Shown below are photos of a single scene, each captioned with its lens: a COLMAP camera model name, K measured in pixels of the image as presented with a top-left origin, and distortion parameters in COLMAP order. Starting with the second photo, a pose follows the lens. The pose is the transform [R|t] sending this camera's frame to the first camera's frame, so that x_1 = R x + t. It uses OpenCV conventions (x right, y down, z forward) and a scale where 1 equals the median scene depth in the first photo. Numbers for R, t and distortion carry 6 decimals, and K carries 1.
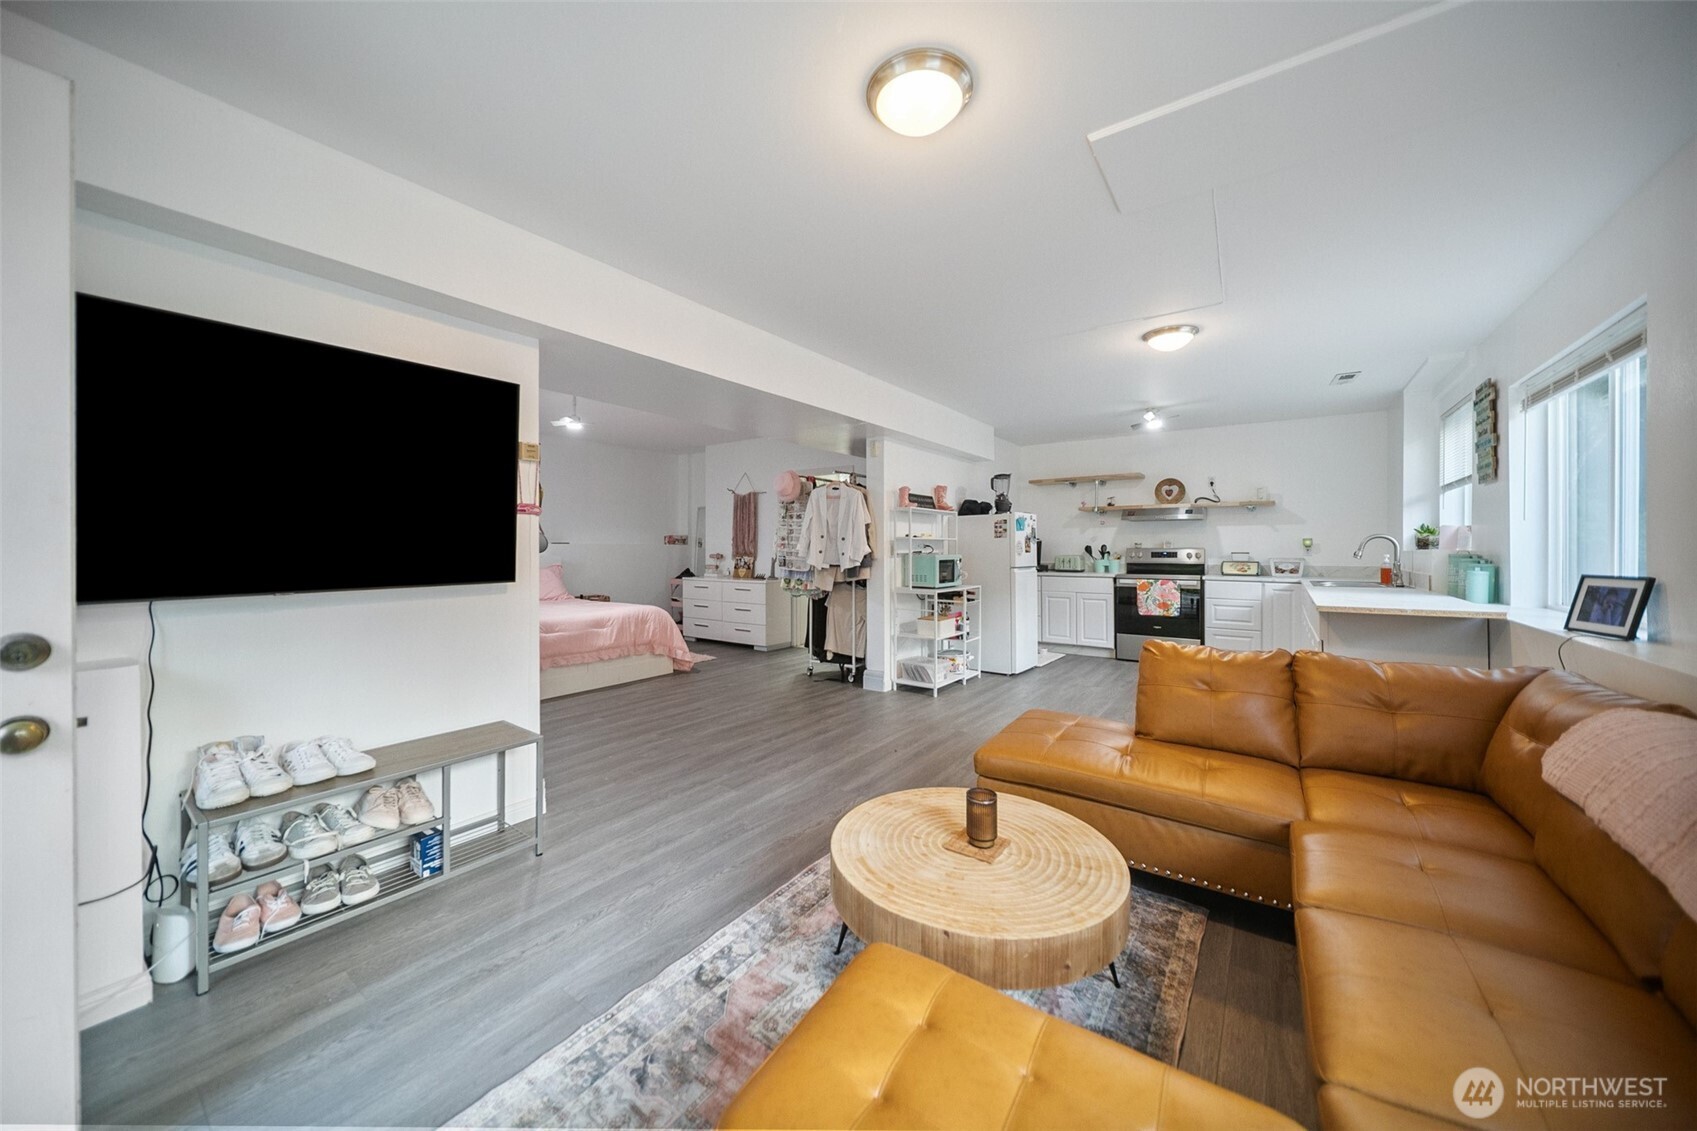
lens RADIAL K [[609.9, 0, 851.2], [0, 609.9, 545.3], [0, 0, 1]] dist [0.000747, 0.000027]
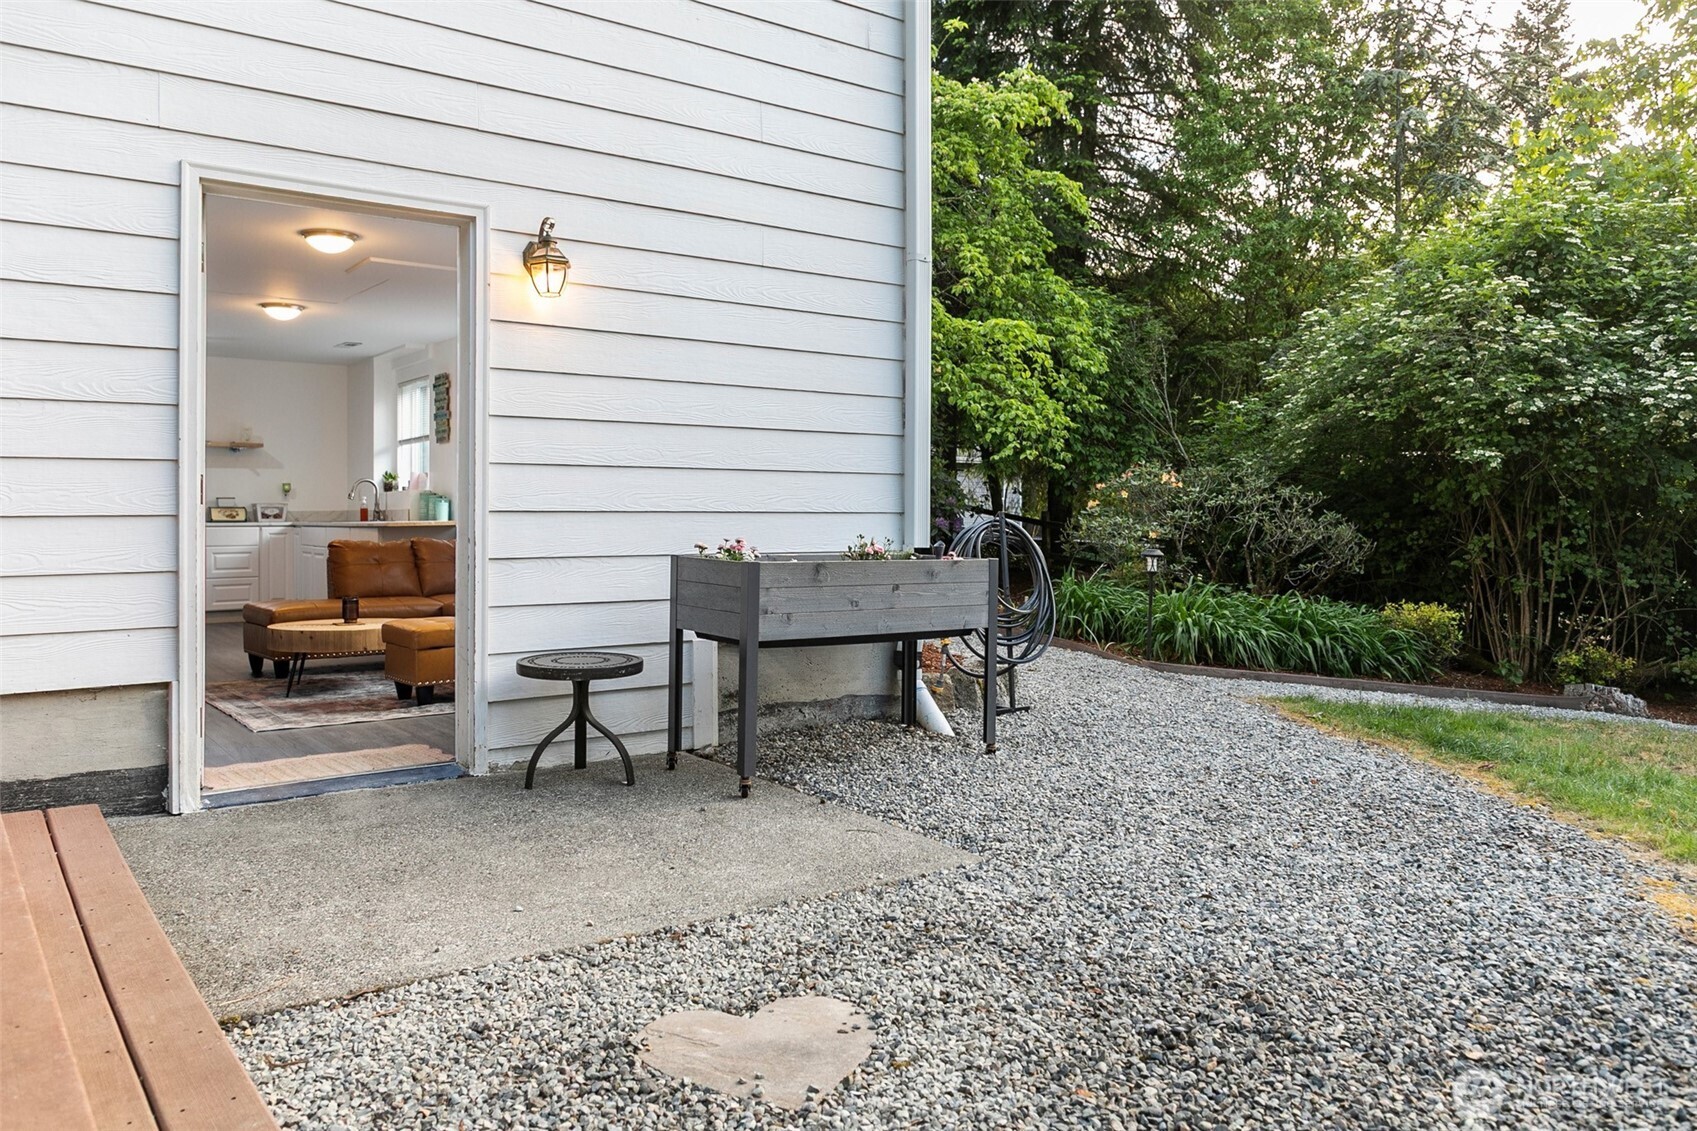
lens RADIAL K [[1254.3, 0, 849.3], [0, 1254.3, 524.2], [0, 0, 1]] dist [0.007050, 0.002408]
pose [[0.318556, -0.008563, 0.947865, -0.874368], [0.002937, 0.999963, 0.008047, 0.040700], [-0.947899, 0.000221, 0.318570, -0.510162]]
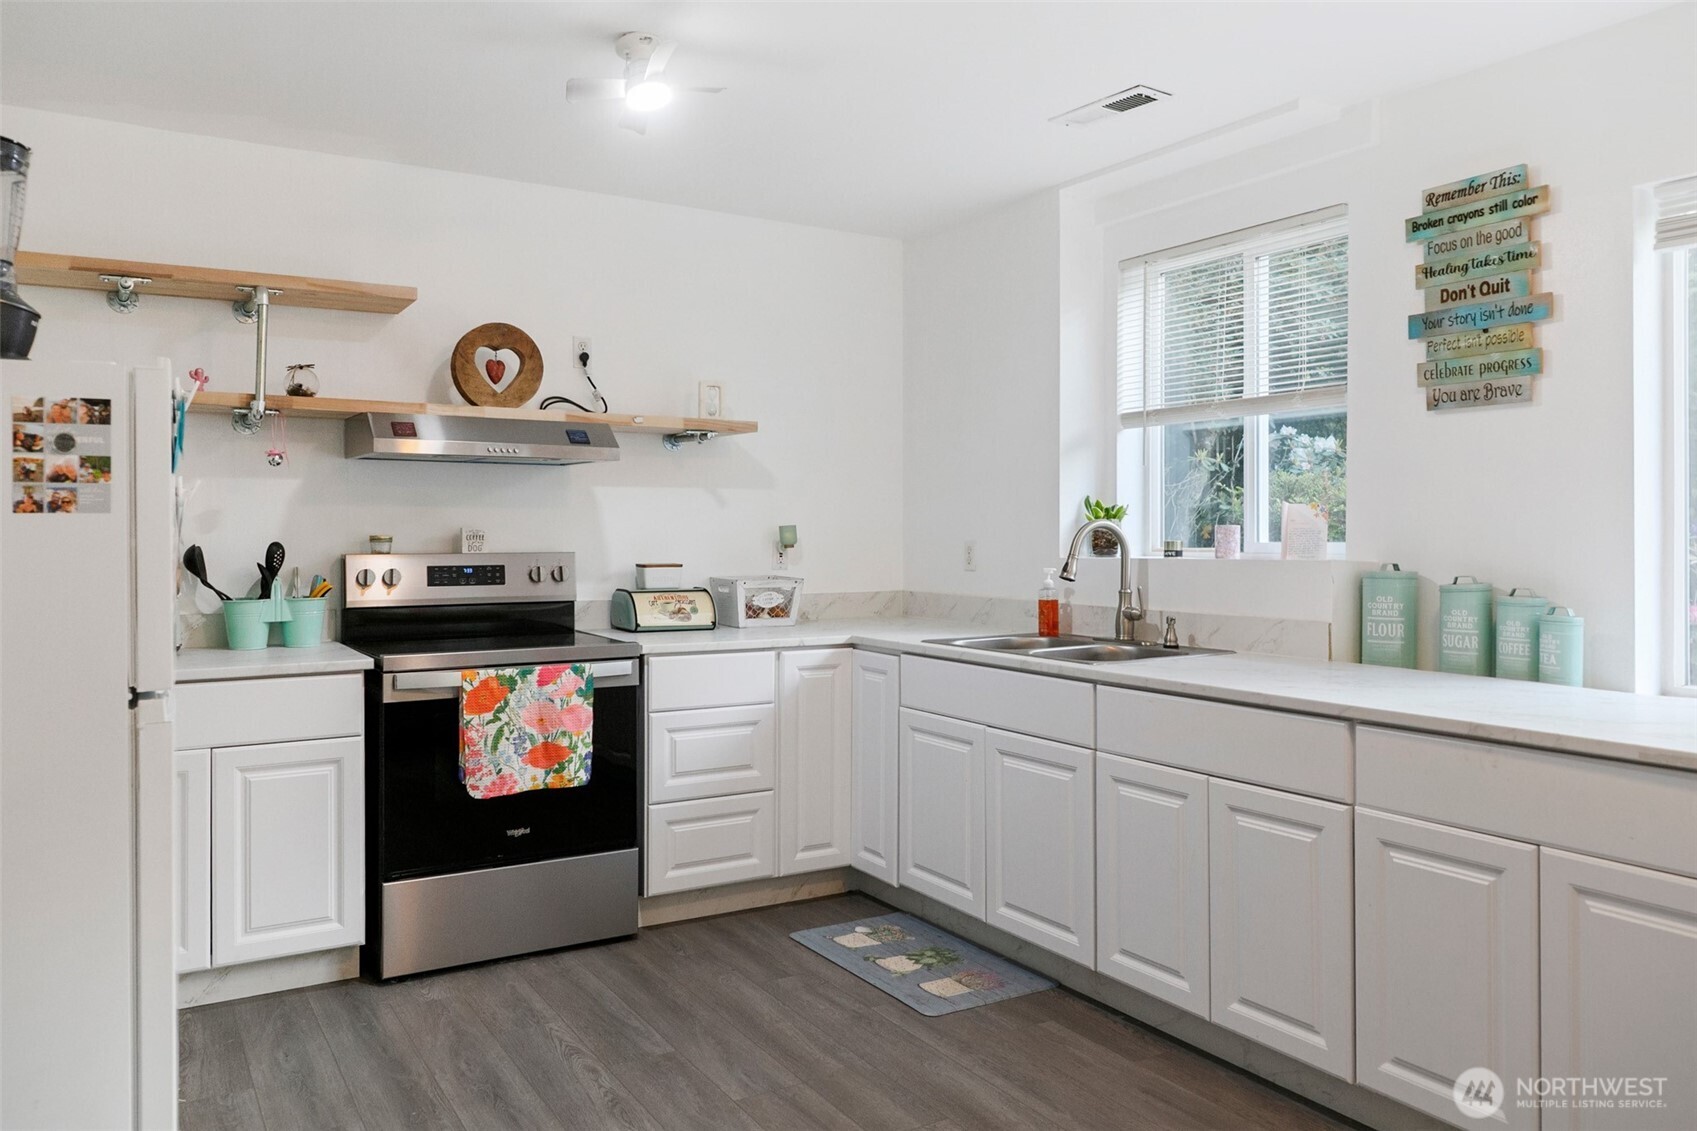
lens RADIAL K [[1254.3, 0, 849.3], [0, 1254.3, 524.2], [0, 0, 1]] dist [0.007050, 0.002408]
pose [[0.394010, 0.007484, 0.919076, 0.020010], [-0.002711, 0.999972, -0.006981, -0.006466], [-0.919102, 0.000259, 0.394019, 0.622607]]
